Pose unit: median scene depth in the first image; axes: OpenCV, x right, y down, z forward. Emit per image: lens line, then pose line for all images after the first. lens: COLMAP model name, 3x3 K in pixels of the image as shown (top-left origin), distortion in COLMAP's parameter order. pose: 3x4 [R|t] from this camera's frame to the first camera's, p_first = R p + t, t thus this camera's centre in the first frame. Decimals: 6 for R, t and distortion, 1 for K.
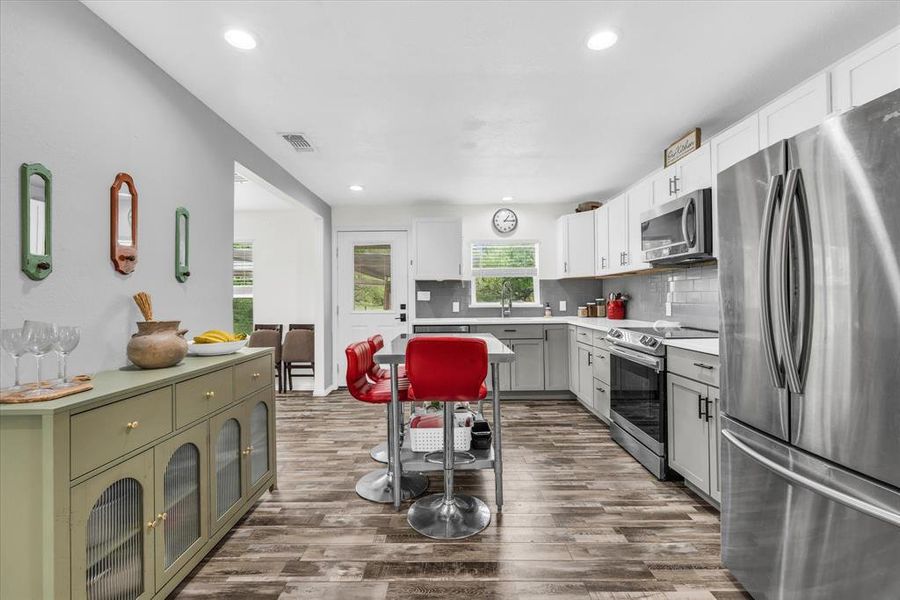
lens RADIAL K [[373.5, 0, 448.6], [0, 373.5, 298.1], [0, 0, 1]] dist [-0.005055, -0.000357]
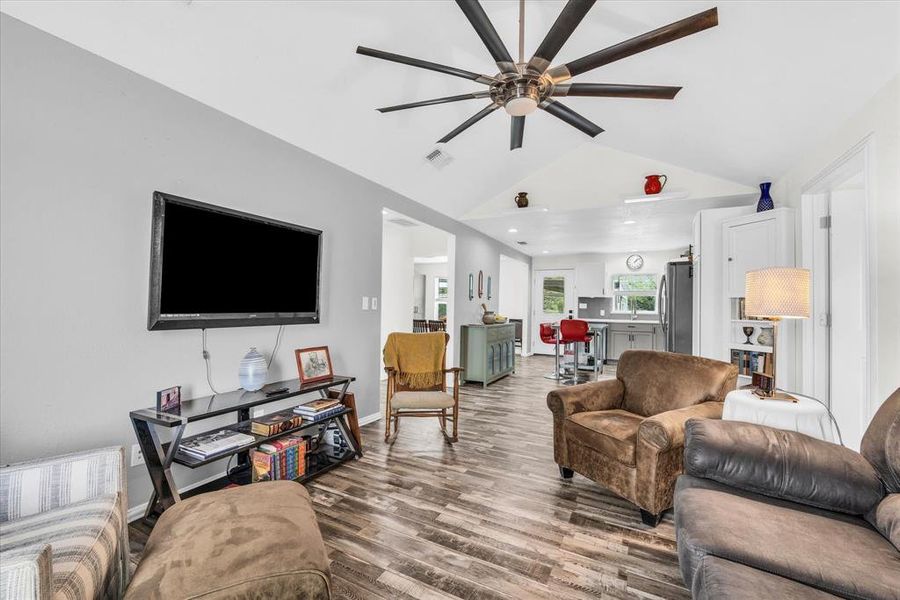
lens RADIAL K [[373.5, 0, 448.6], [0, 373.5, 298.1], [0, 0, 1]] dist [-0.005055, -0.000357]
pose [[0.881074, 0.013328, -0.472791, 0.212858], [-0.023906, 0.999580, -0.016372, 0.001187], [0.472374, 0.025727, 0.881023, -0.877371]]
